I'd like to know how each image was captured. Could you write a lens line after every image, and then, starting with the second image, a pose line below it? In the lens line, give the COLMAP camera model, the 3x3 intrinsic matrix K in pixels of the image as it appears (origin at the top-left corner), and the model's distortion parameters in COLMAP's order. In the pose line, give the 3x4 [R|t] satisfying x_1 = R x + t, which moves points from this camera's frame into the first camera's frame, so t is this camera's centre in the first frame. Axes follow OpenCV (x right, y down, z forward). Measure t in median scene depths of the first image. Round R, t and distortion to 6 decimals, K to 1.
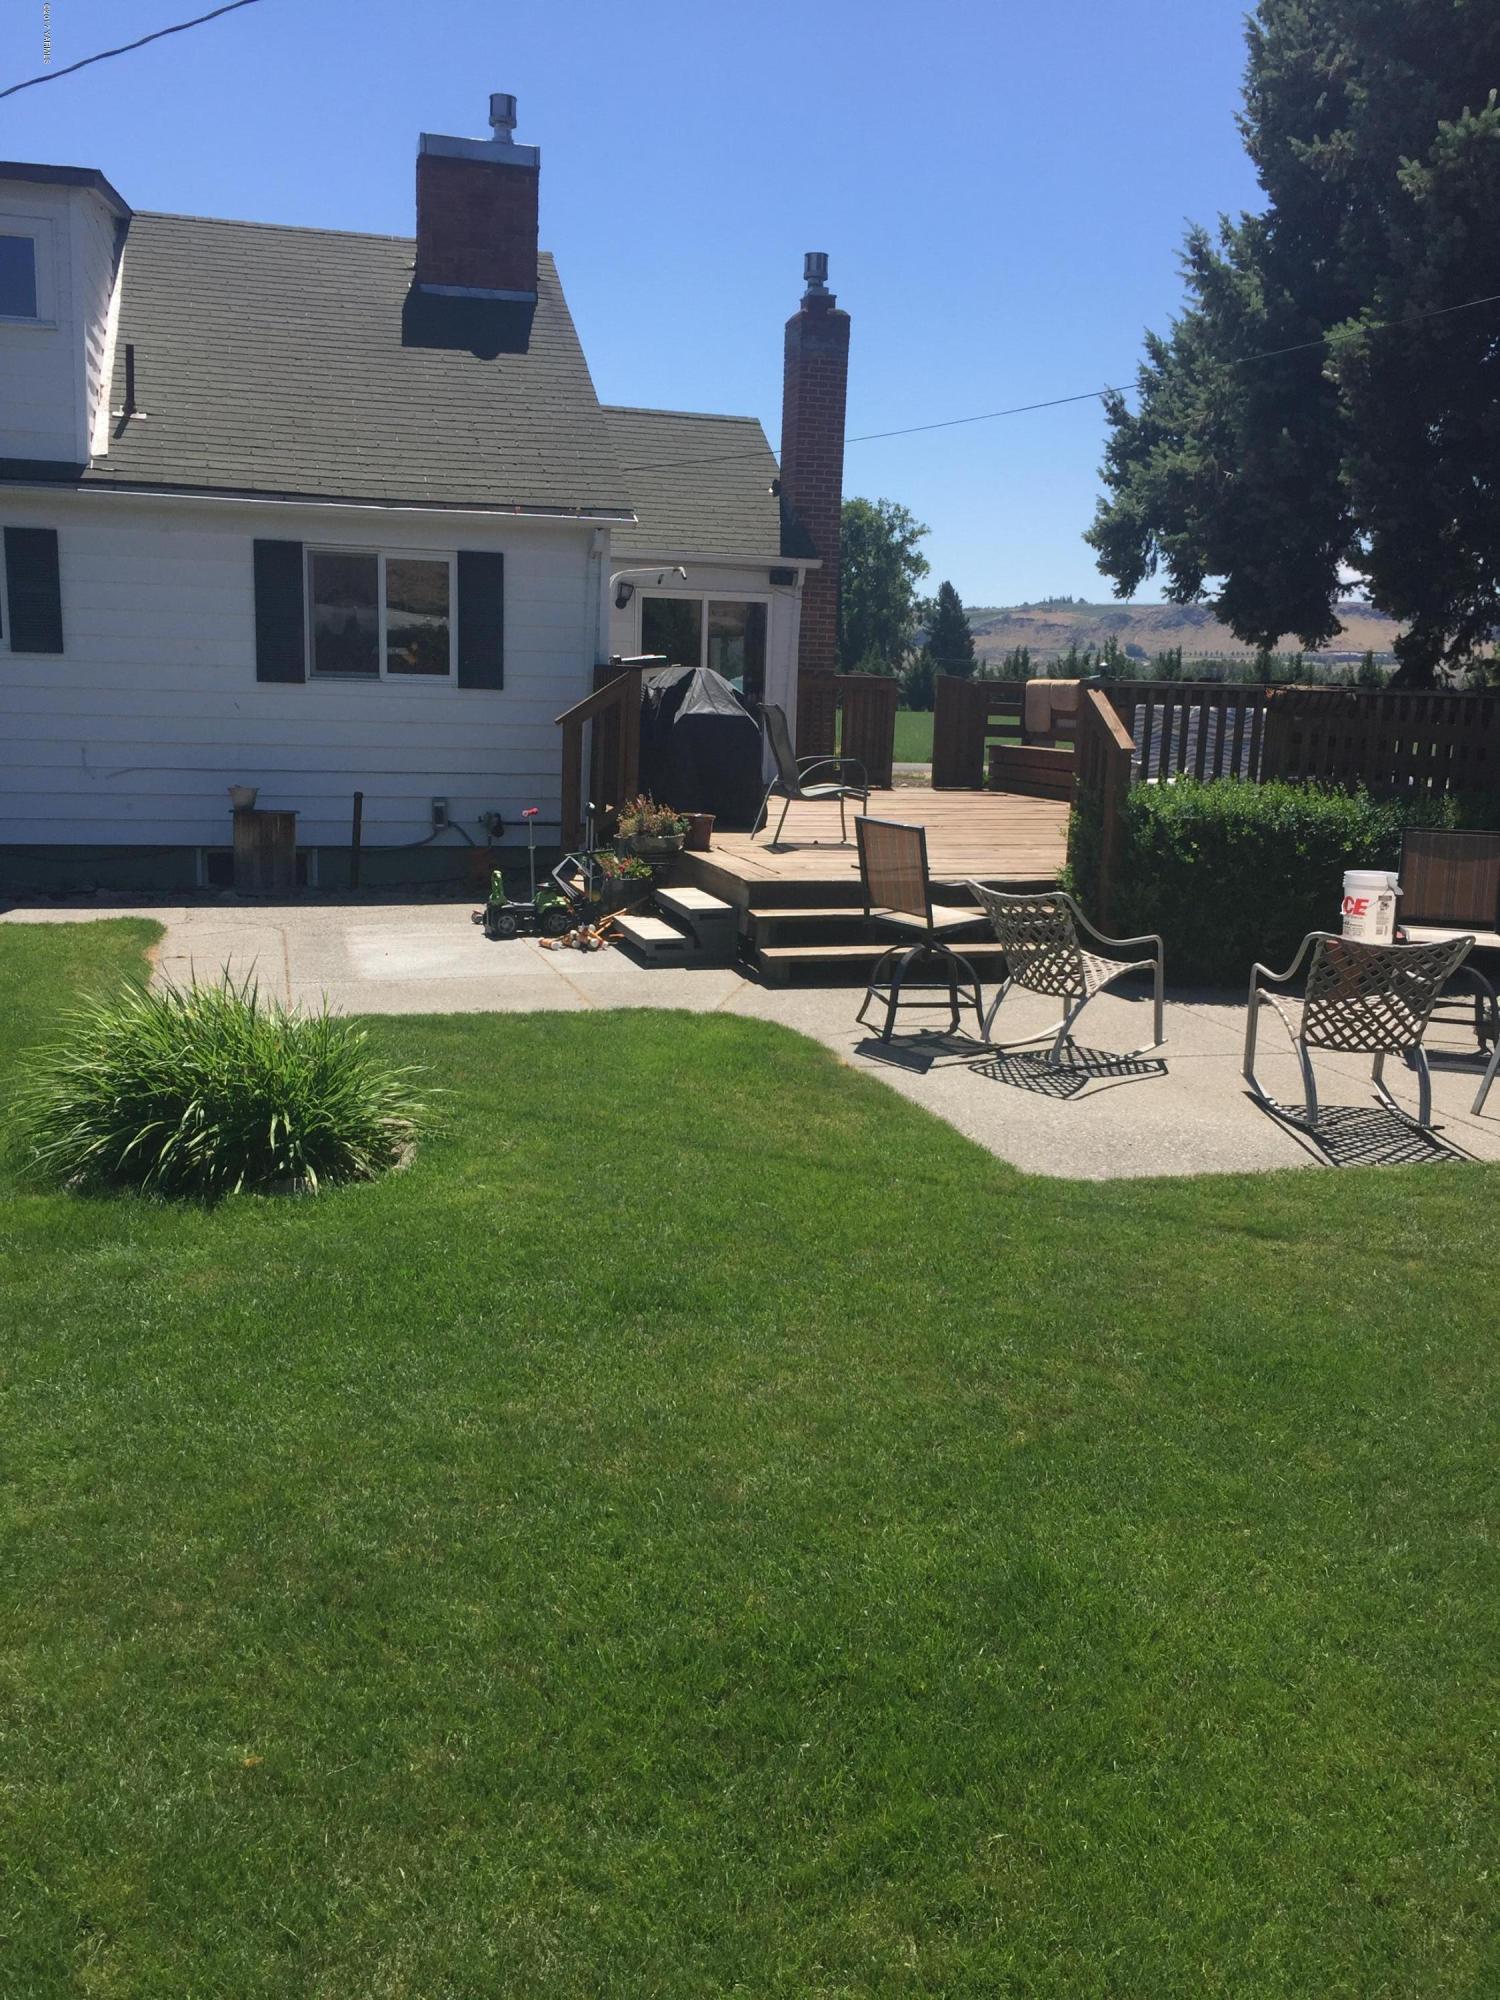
lens RADIAL K [[1697.0, 0, 753.0], [0, 1697.0, 995.8], [0, 0, 1]] dist [0.076426, -0.094275]
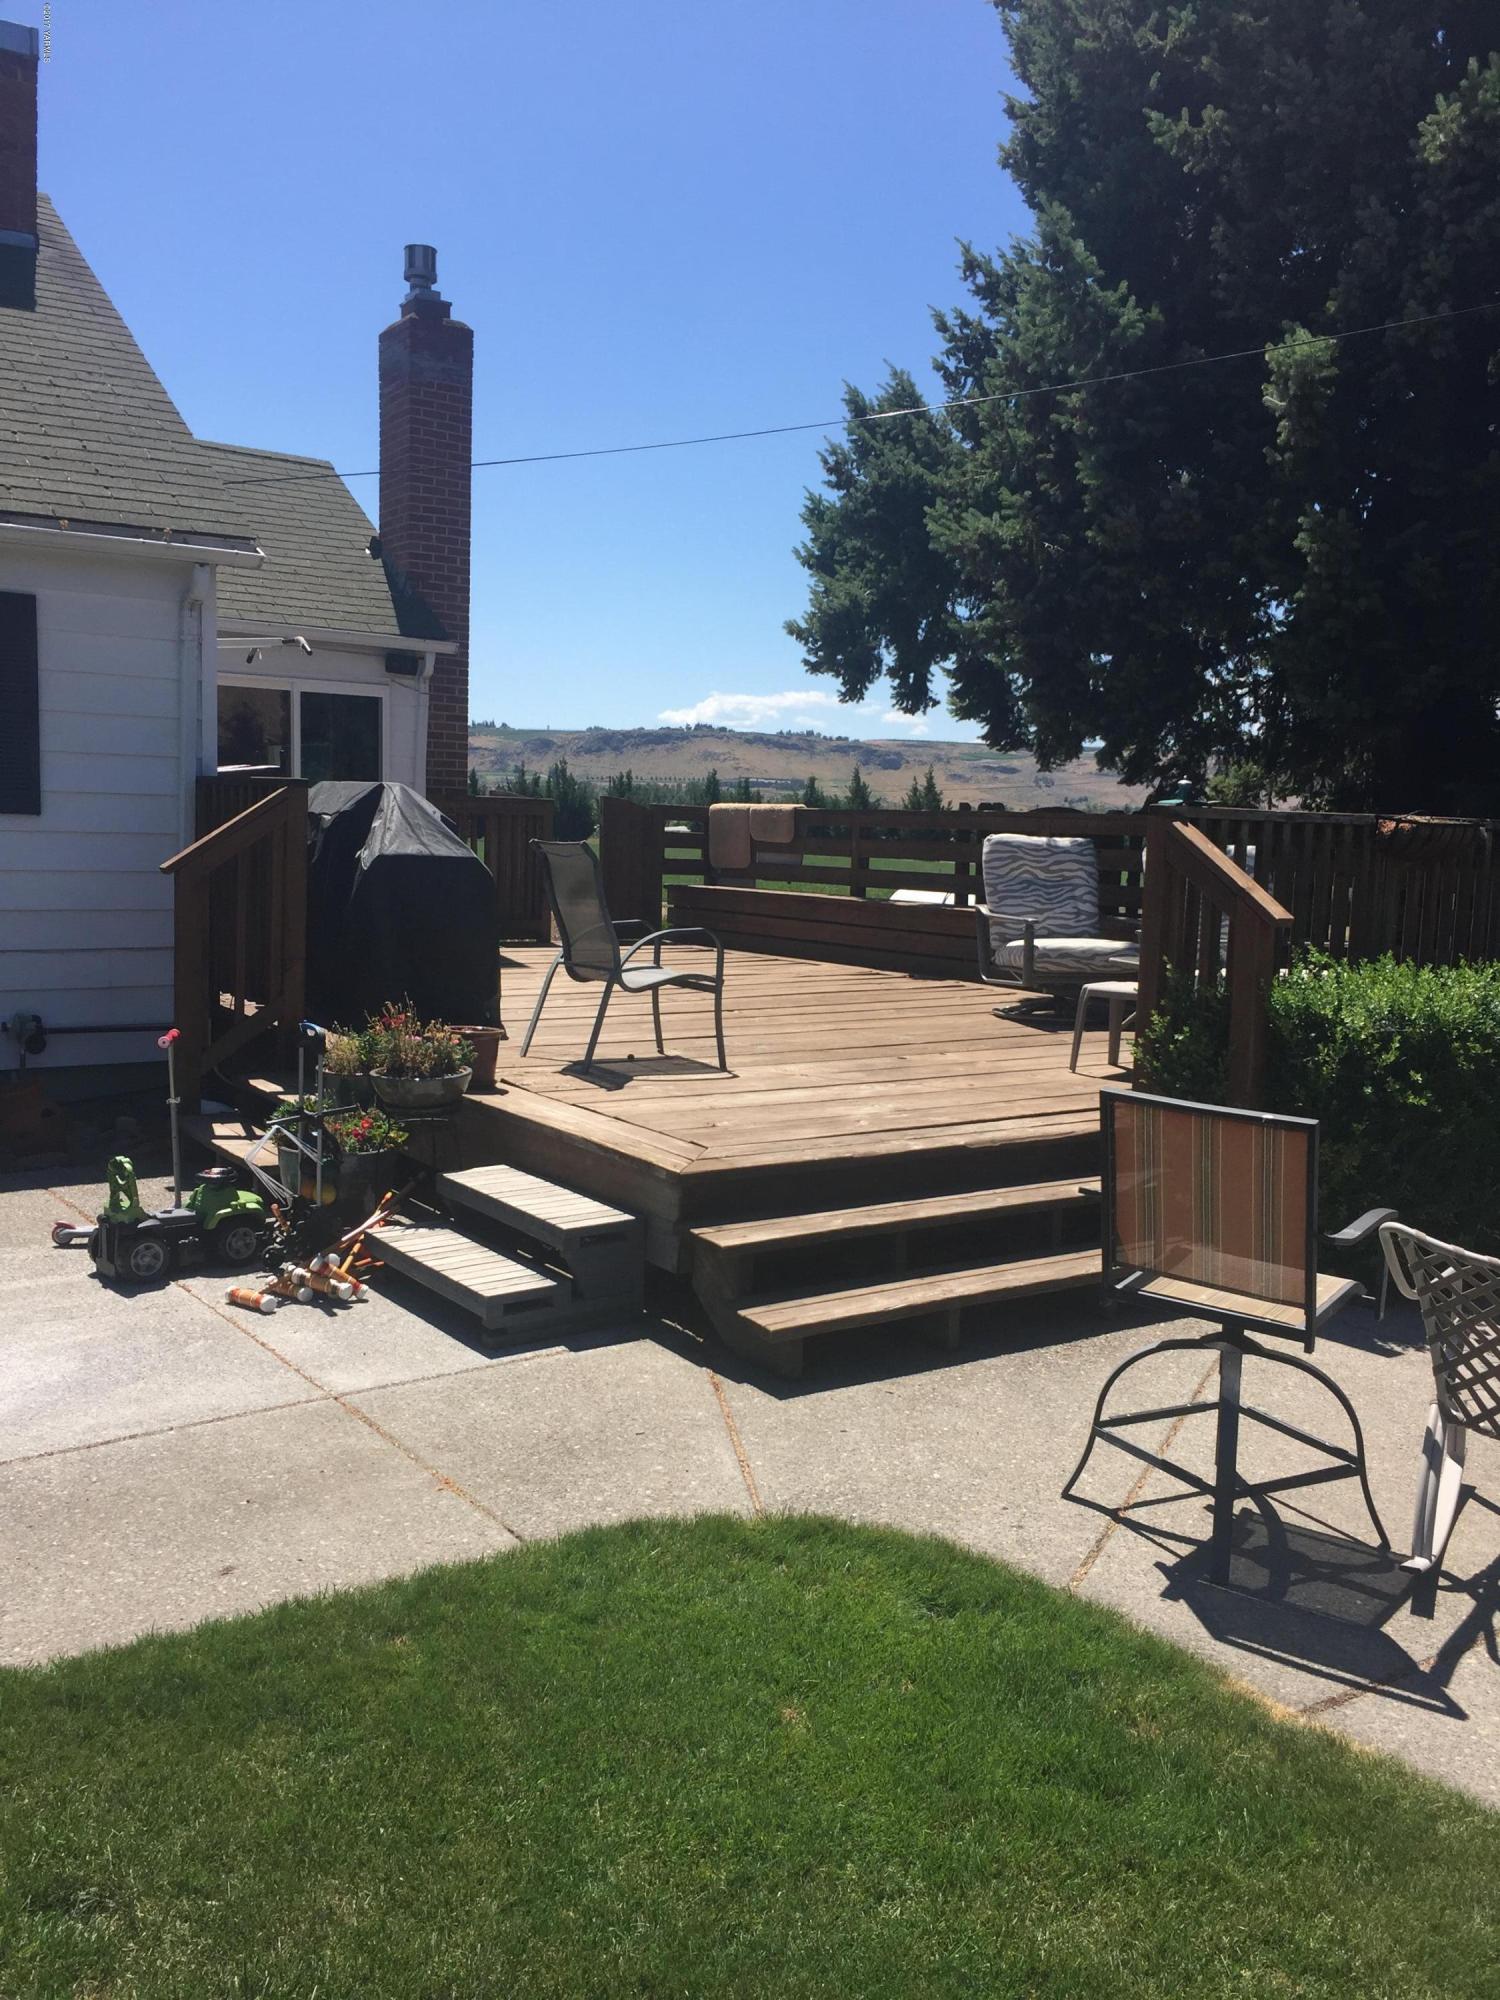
lens RADIAL K [[1697.0, 0, 795.2], [0, 1697.0, 1003.3], [0, 0, 1]] dist [0.076426, -0.094275]
pose [[0.938800, -0.036004, 0.342575, -0.106035], [0.058244, 0.996794, -0.054852, -0.062709], [-0.339502, 0.071448, 0.937888, 0.335613]]
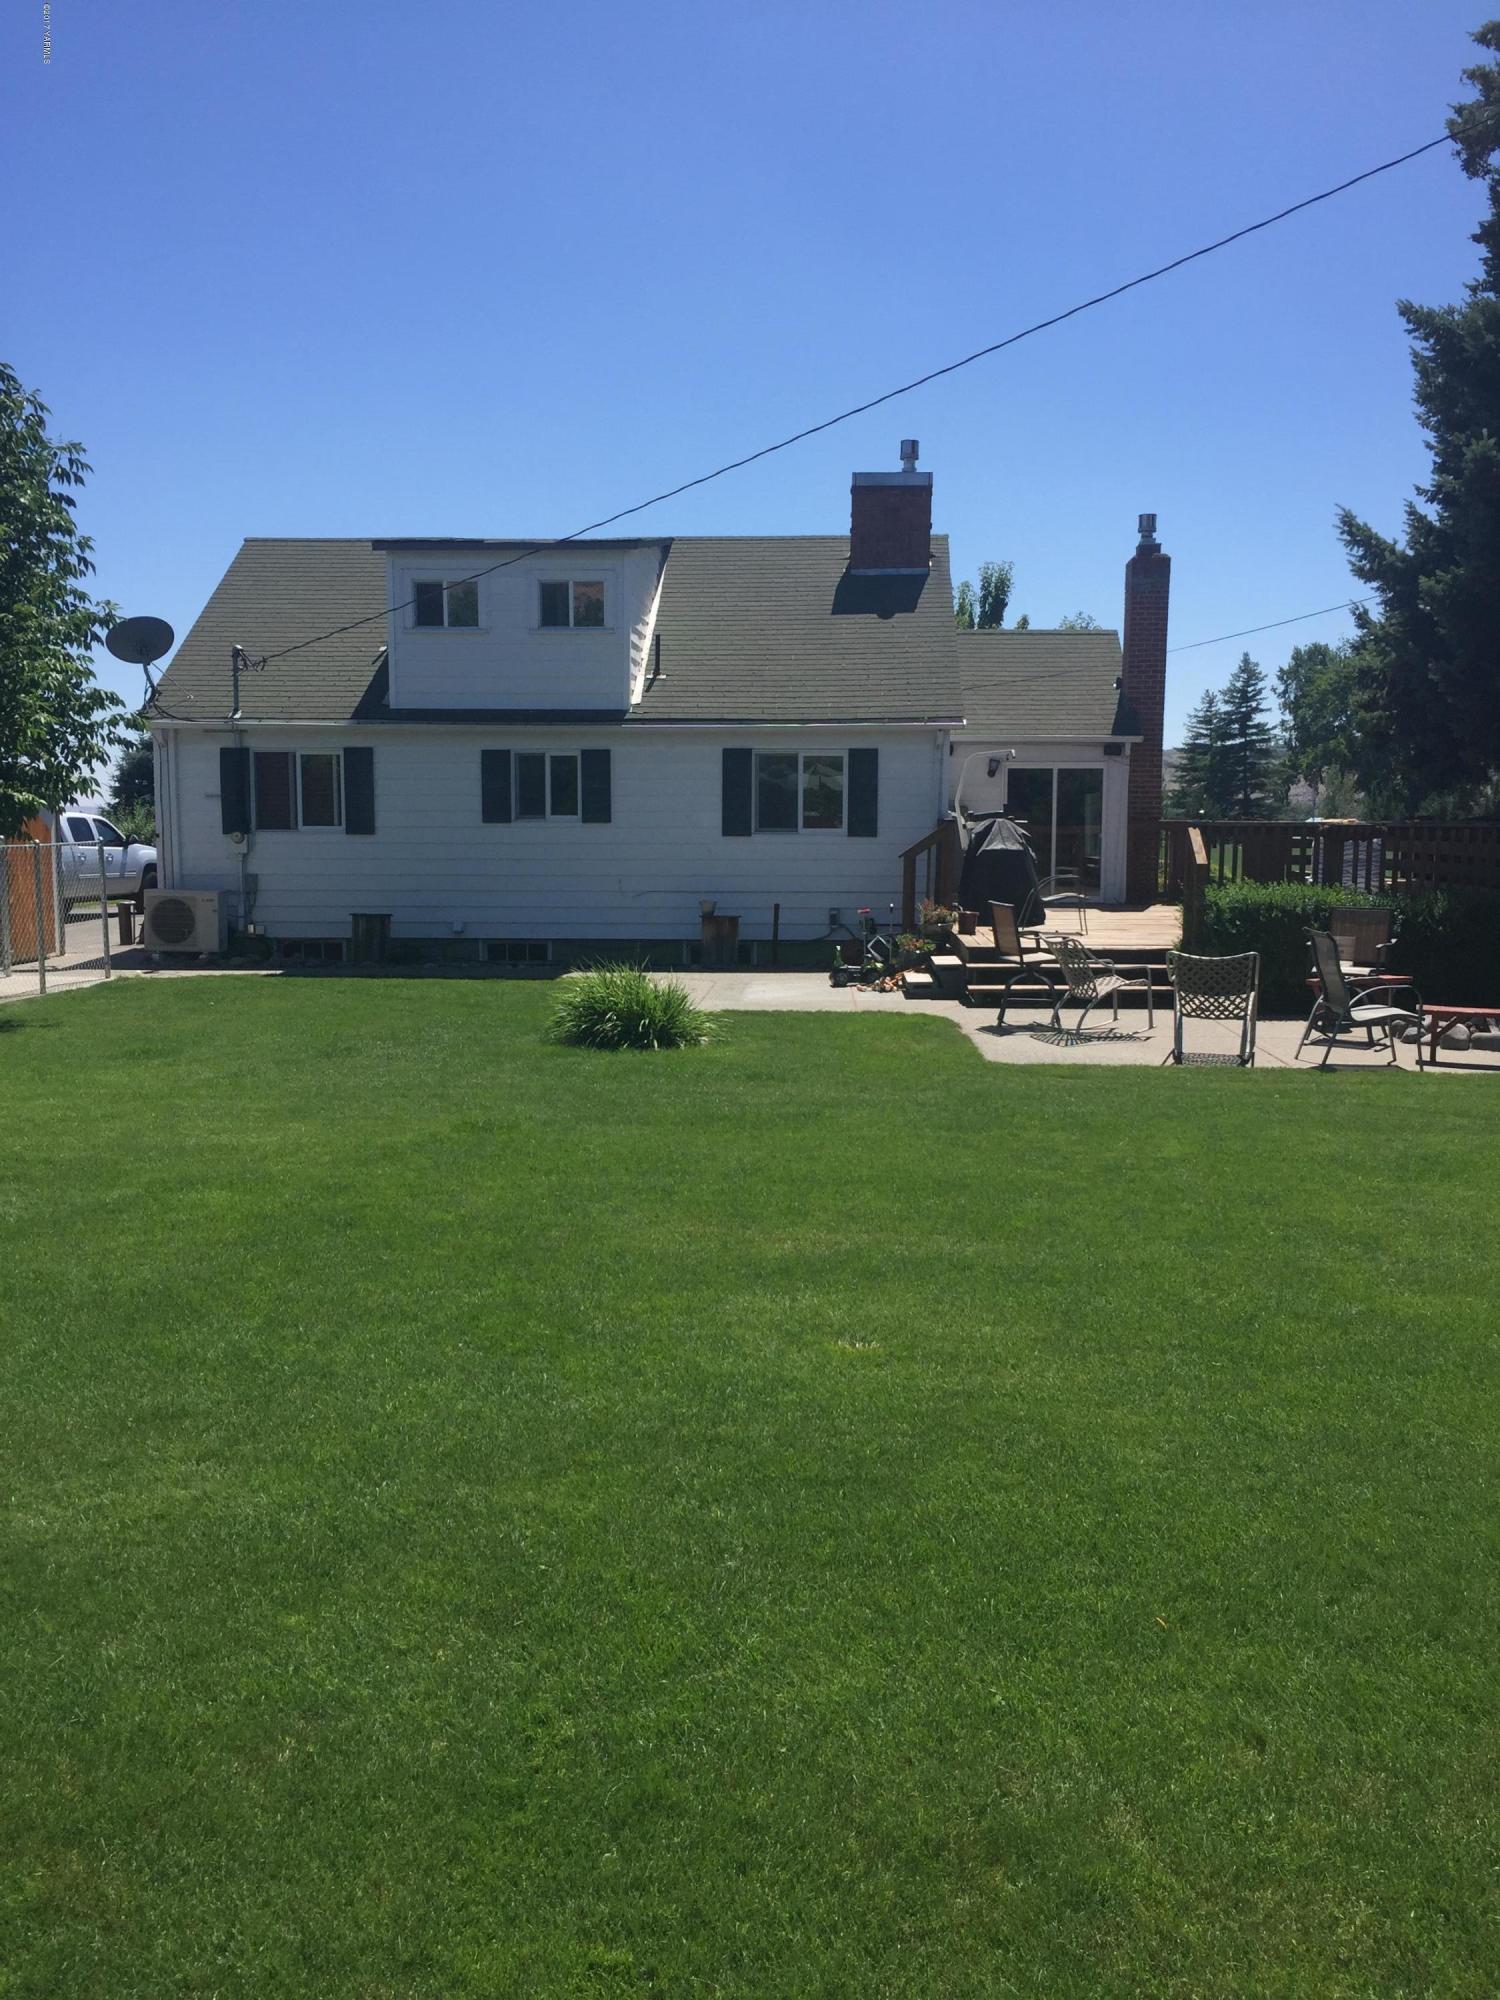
lens RADIAL K [[1697.0, 0, 749.1], [0, 1697.0, 982.6], [0, 0, 1]] dist [0.076426, -0.094275]
pose [[0.945497, 0.004827, -0.325594, 0.239004], [-0.035468, 0.995468, -0.088238, 0.086366], [0.323692, 0.094977, 0.941383, -0.445225]]
